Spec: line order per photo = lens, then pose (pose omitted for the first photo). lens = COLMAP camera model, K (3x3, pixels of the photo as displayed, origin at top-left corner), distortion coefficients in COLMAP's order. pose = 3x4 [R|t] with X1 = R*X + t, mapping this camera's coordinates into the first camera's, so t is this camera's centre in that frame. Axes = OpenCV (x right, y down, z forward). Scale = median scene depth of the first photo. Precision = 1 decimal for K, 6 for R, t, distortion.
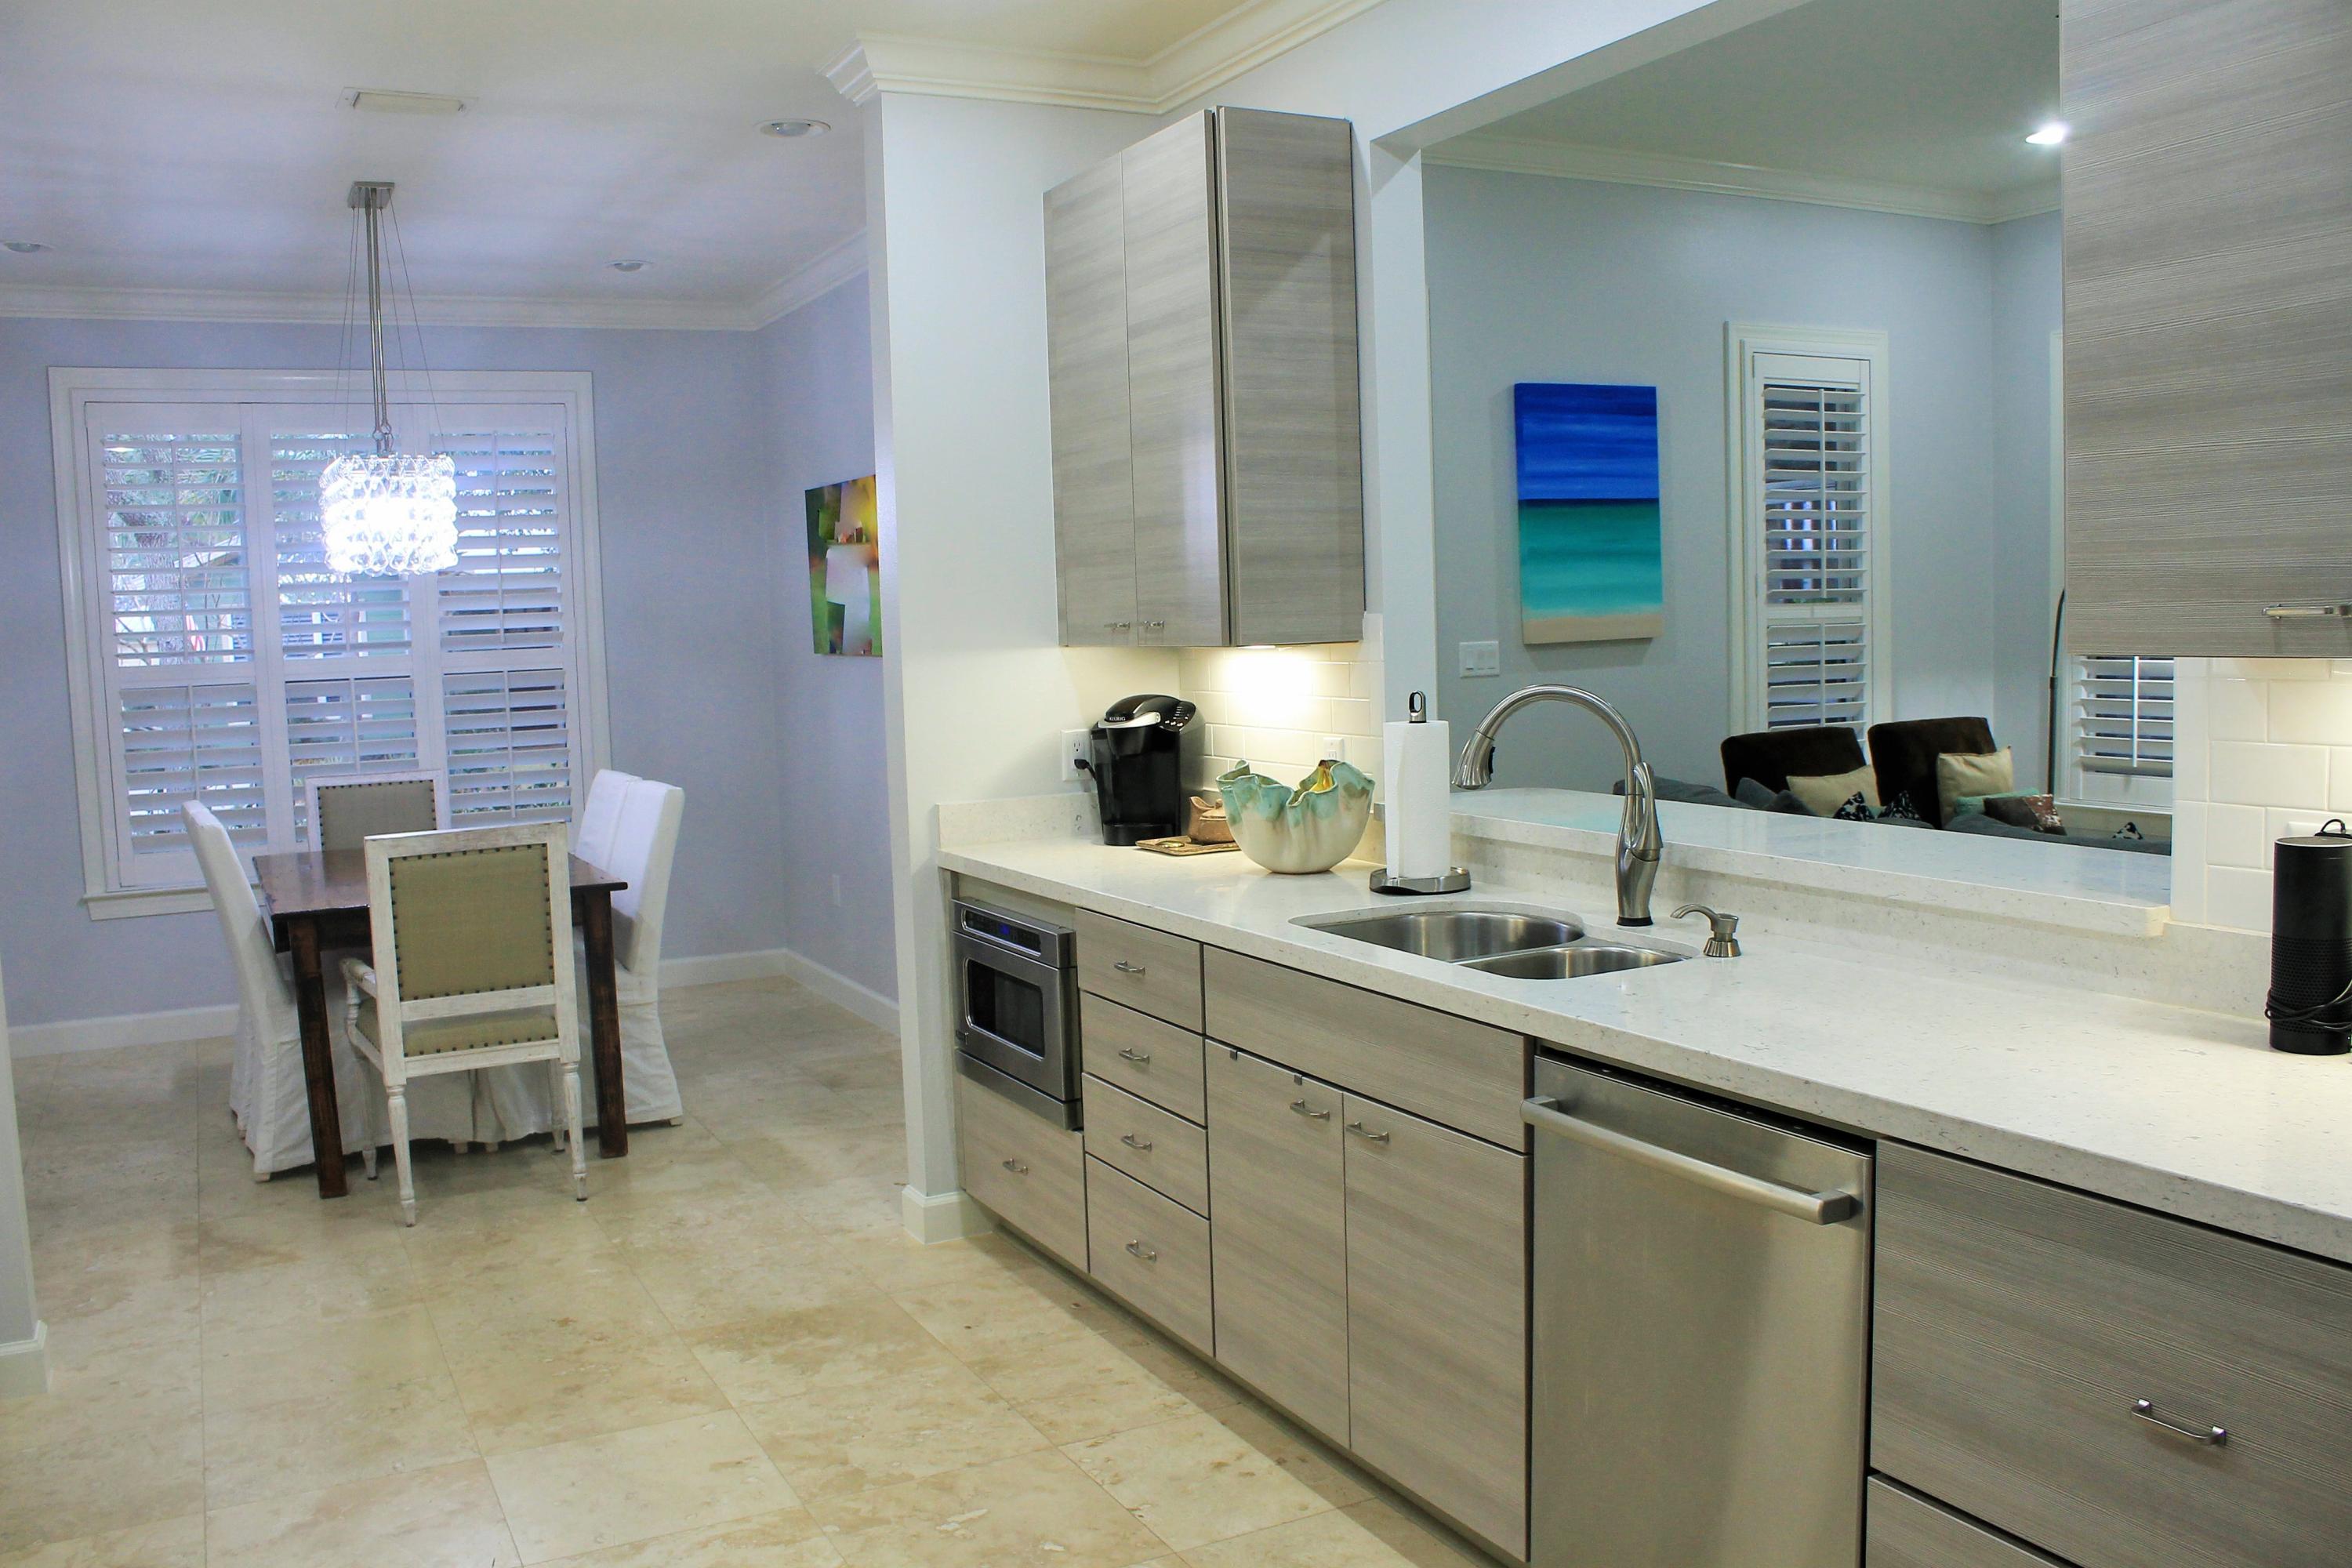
lens RADIAL K [[1940.1, 0, 1176.0], [0, 1940.1, 784.0], [0, 0, 1]] dist [-0.160420, 0.127483]
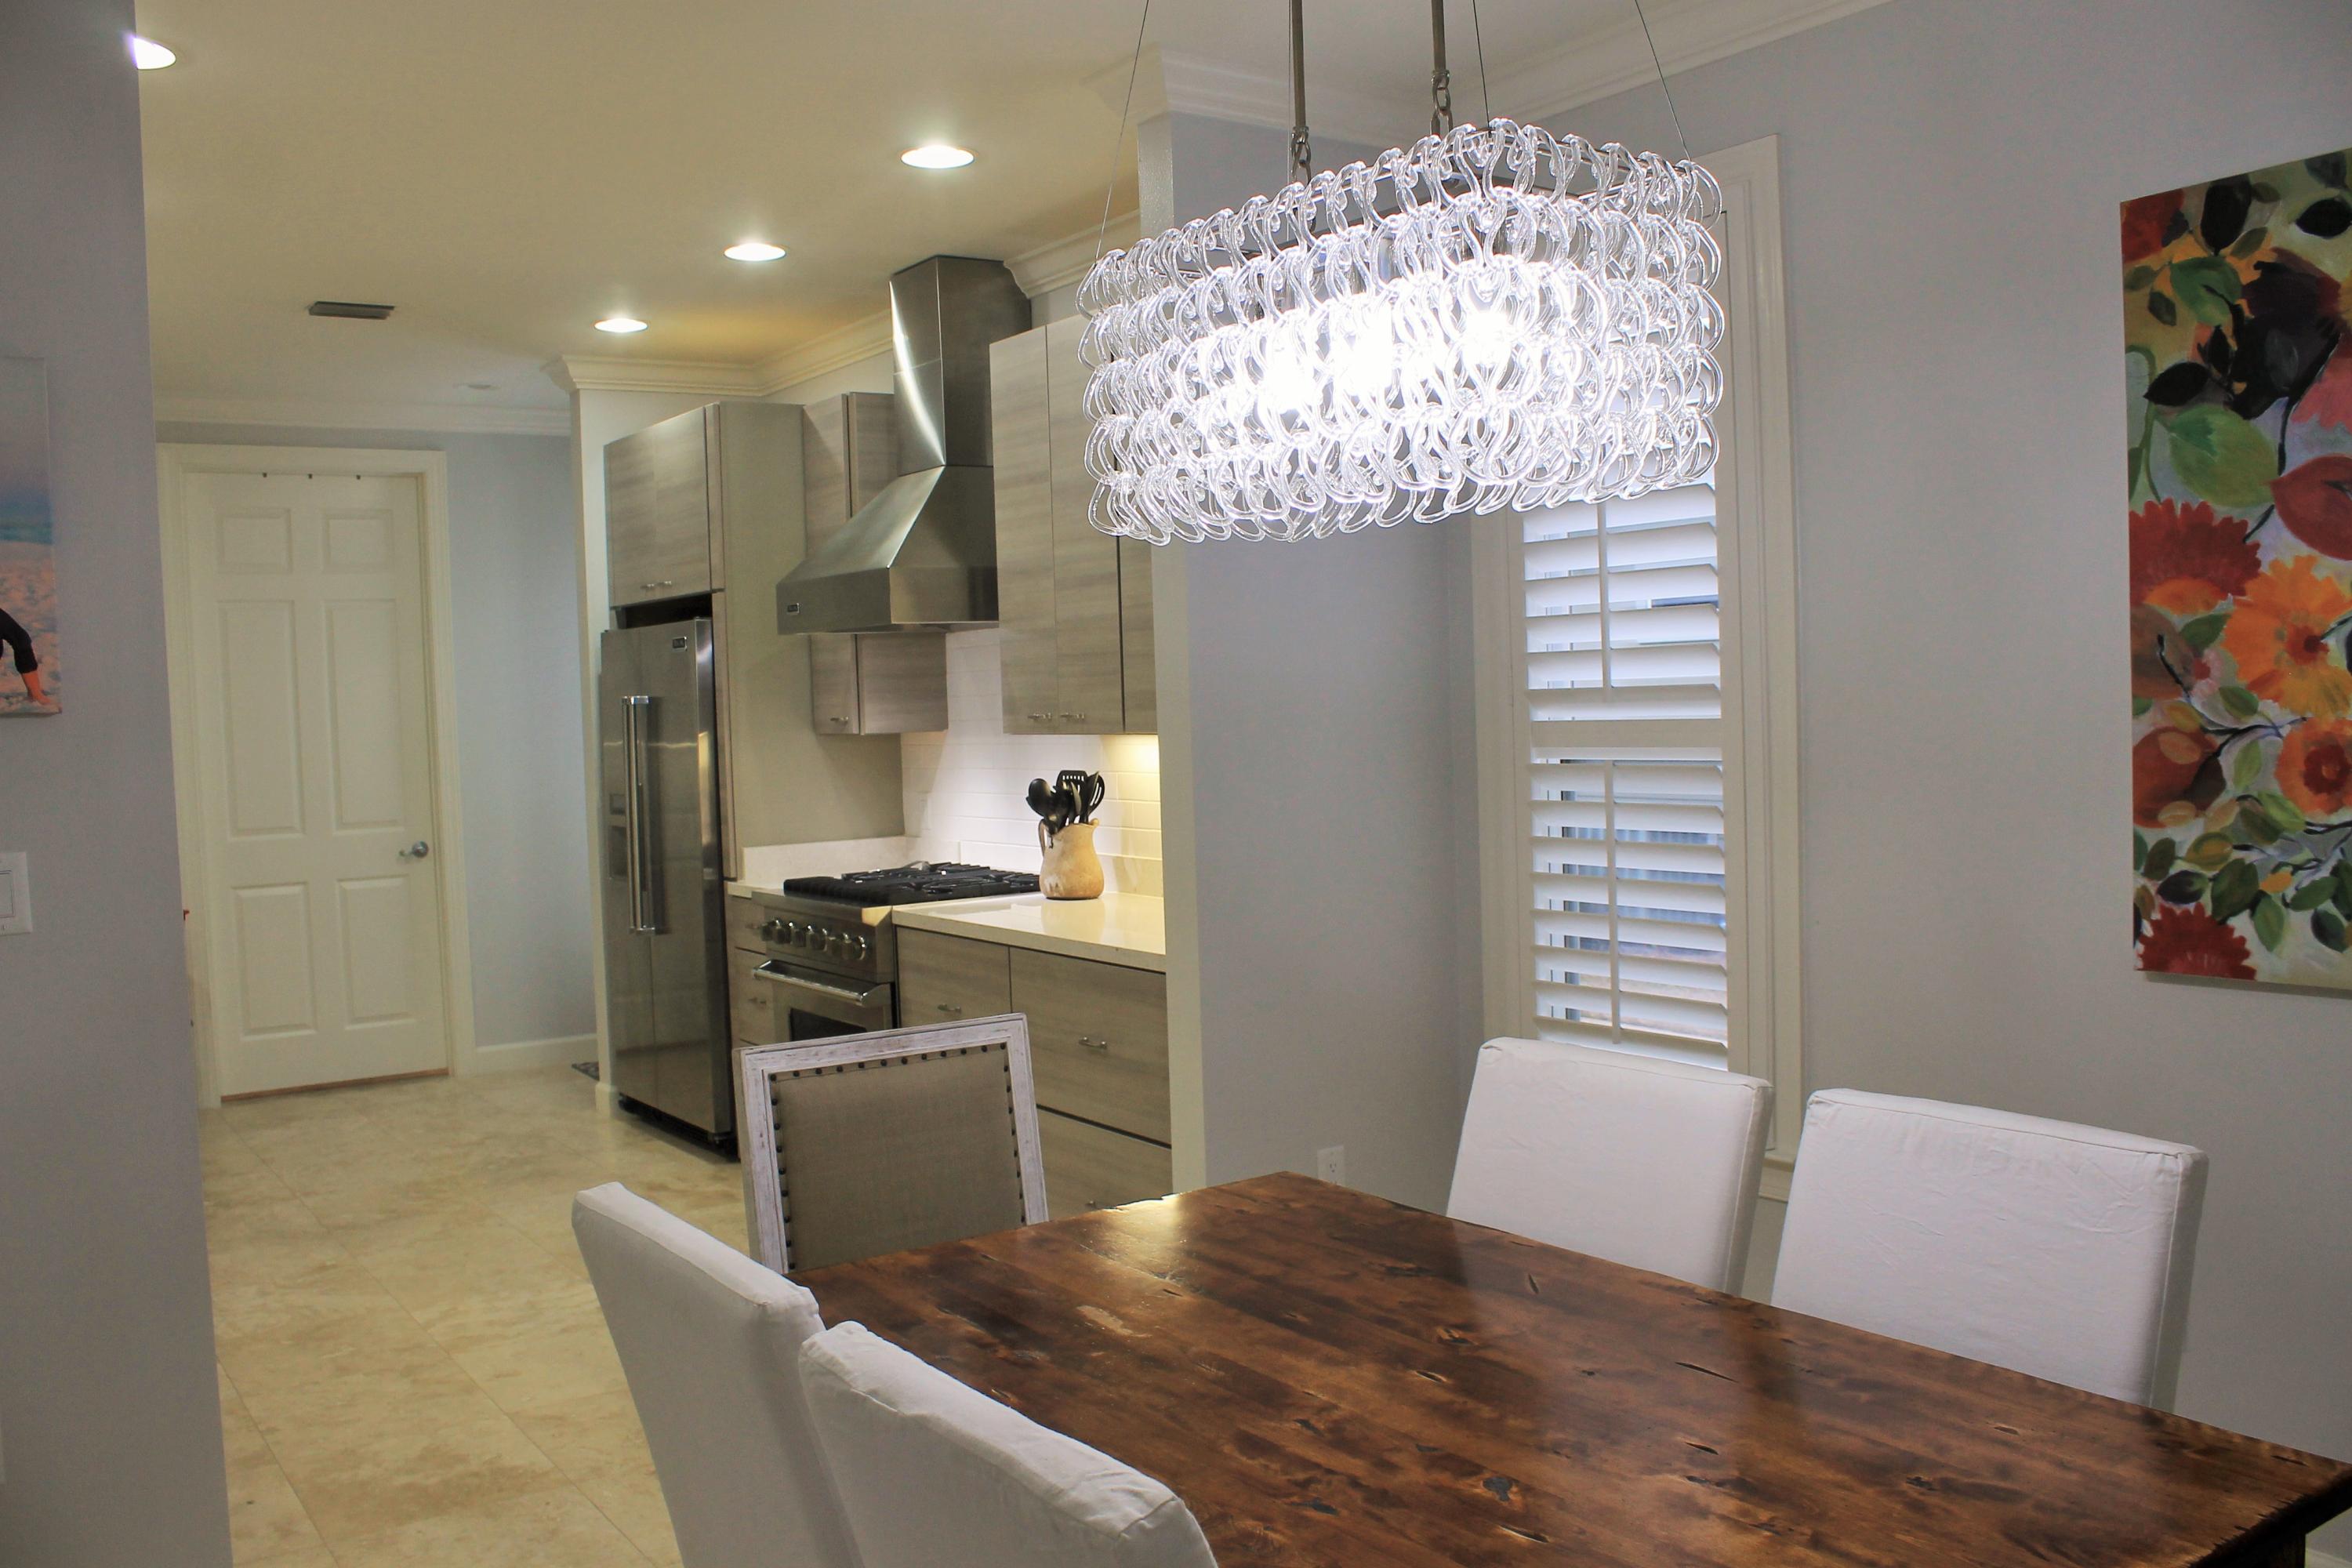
lens RADIAL K [[2030.1, 0, 1204.3], [0, 2030.1, 784.2], [0, 0, 1]] dist [-0.172084, 0.158093]
pose [[-0.988702, 0.073431, -0.130678, -0.411913], [0.054660, 0.988380, 0.141838, -0.148211], [0.139575, 0.133093, -0.981226, 1.710553]]
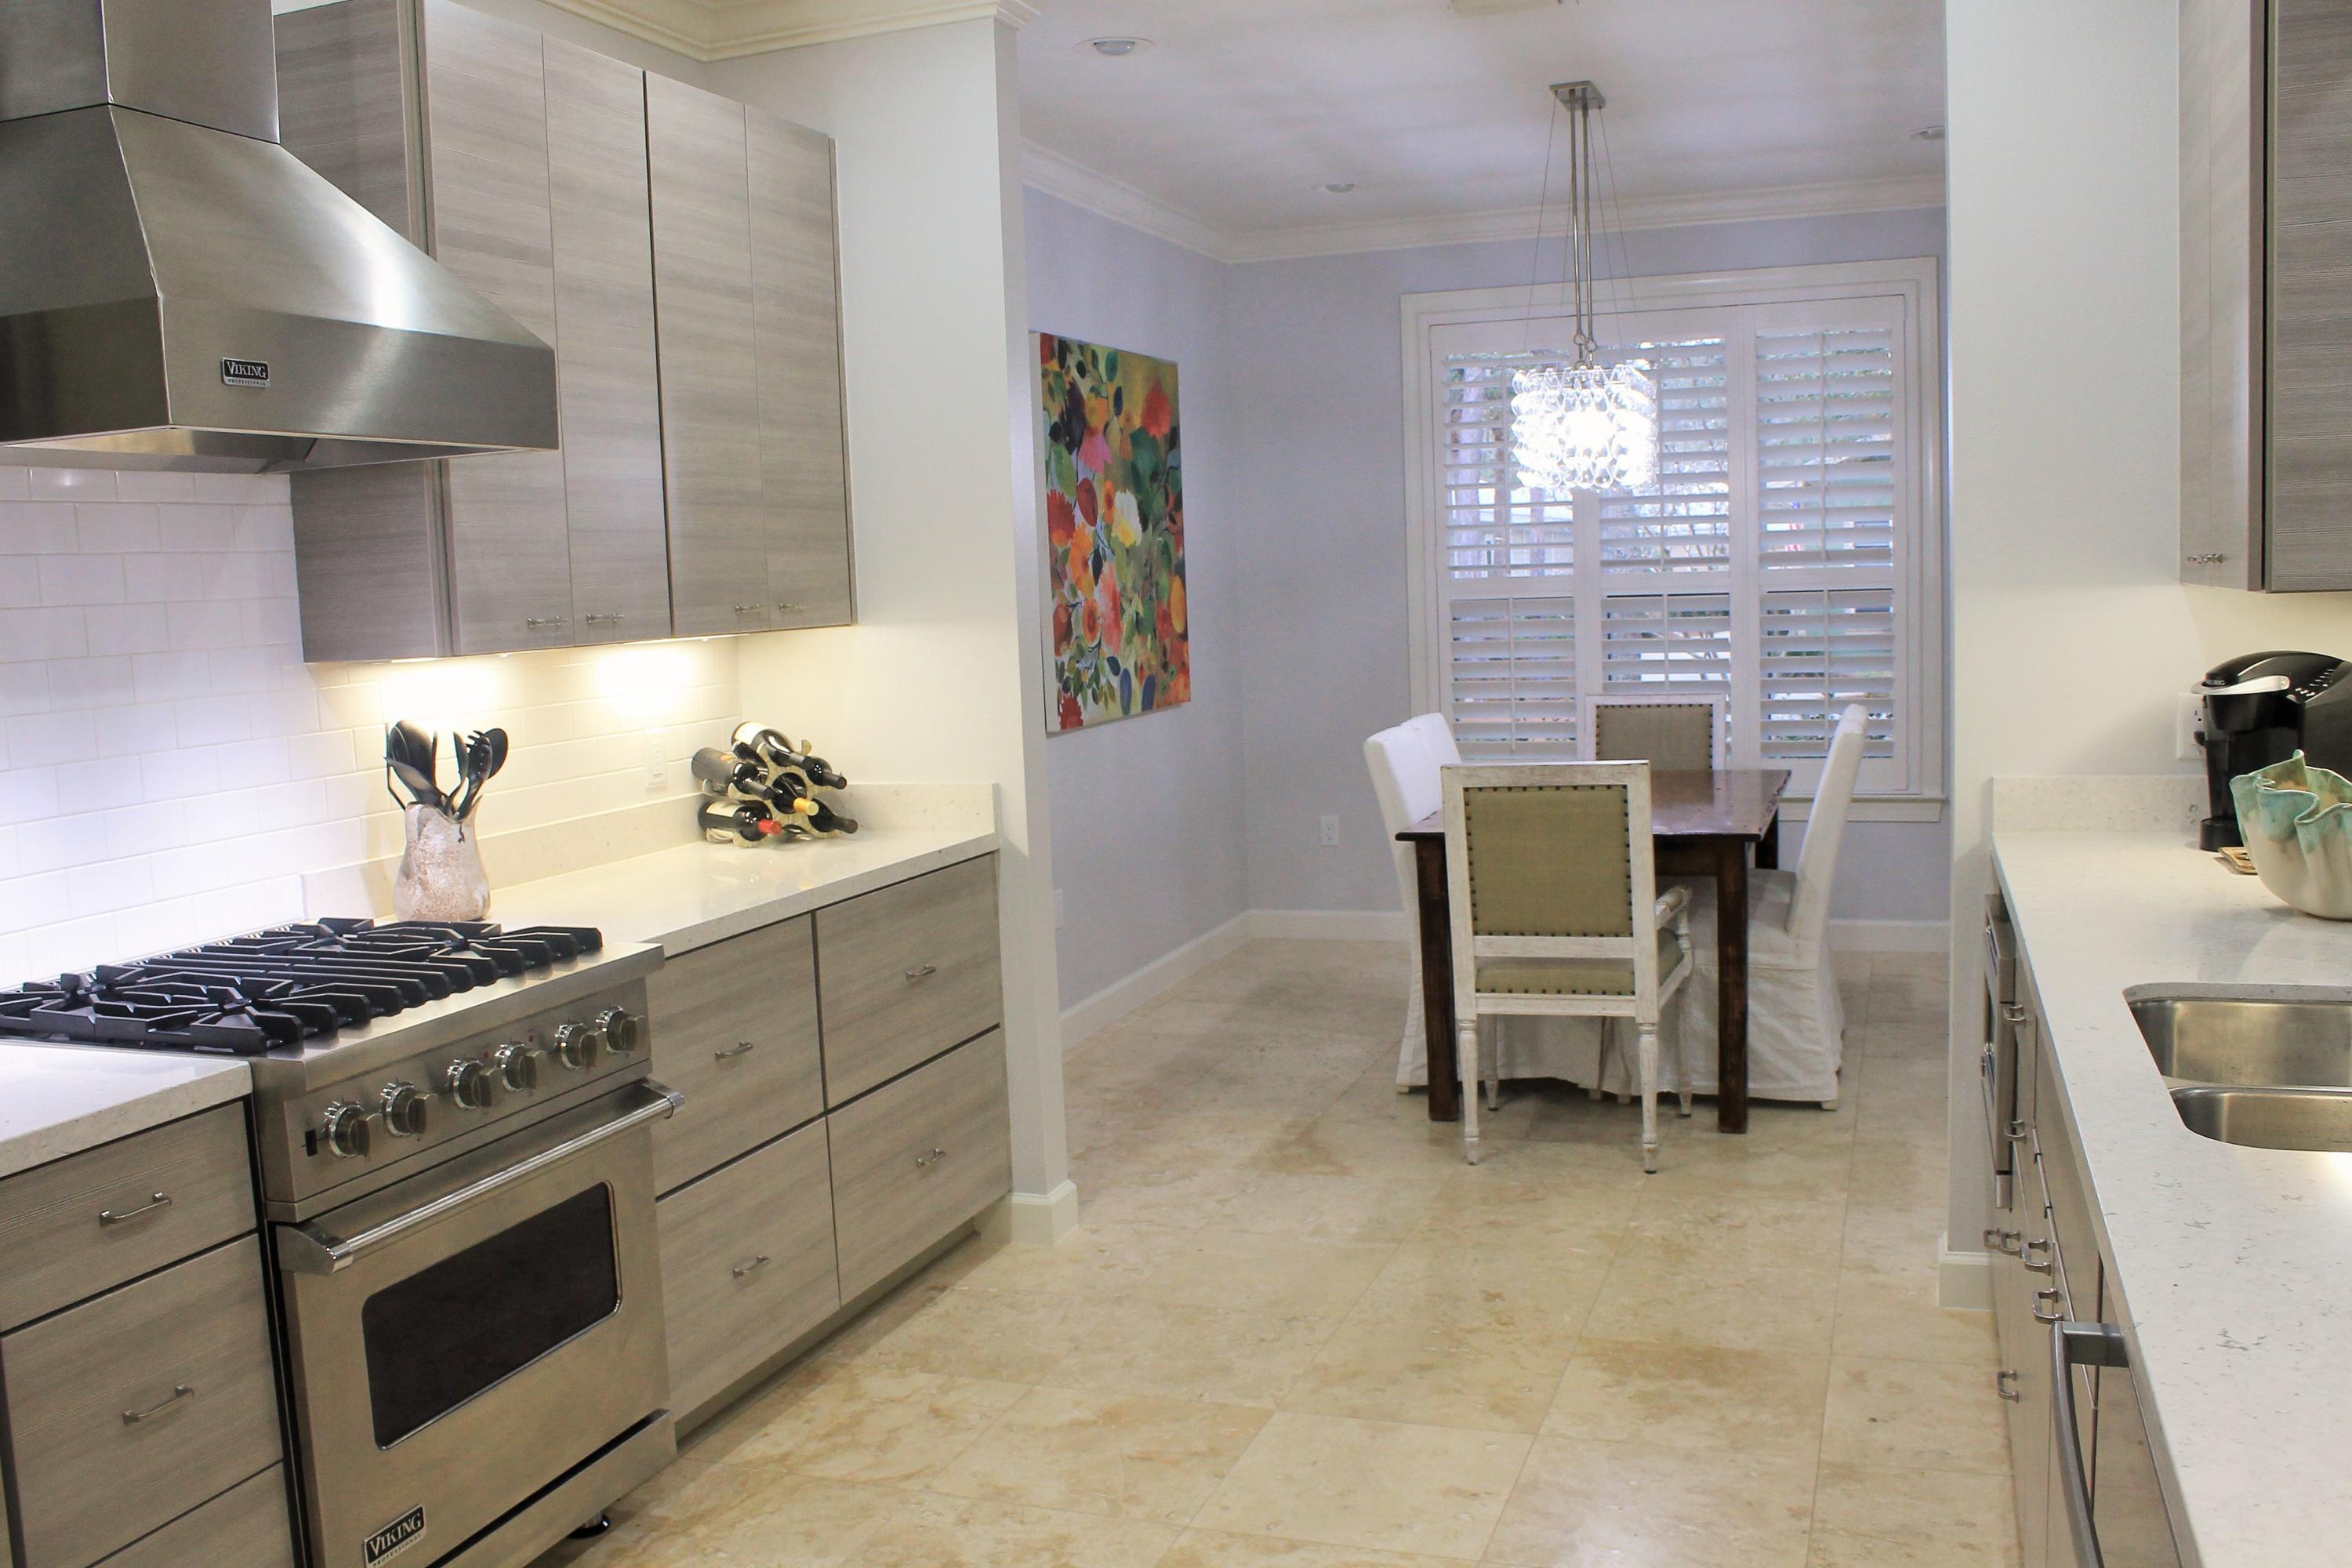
lens RADIAL K [[2030.1, 0, 1204.3], [0, 2030.1, 784.2], [0, 0, 1]] dist [-0.172084, 0.158093]
pose [[0.689388, 0.080456, -0.719910, 0.245371], [-0.047826, 0.996700, 0.065590, -0.025002], [0.722812, -0.010787, 0.690961, 0.189578]]
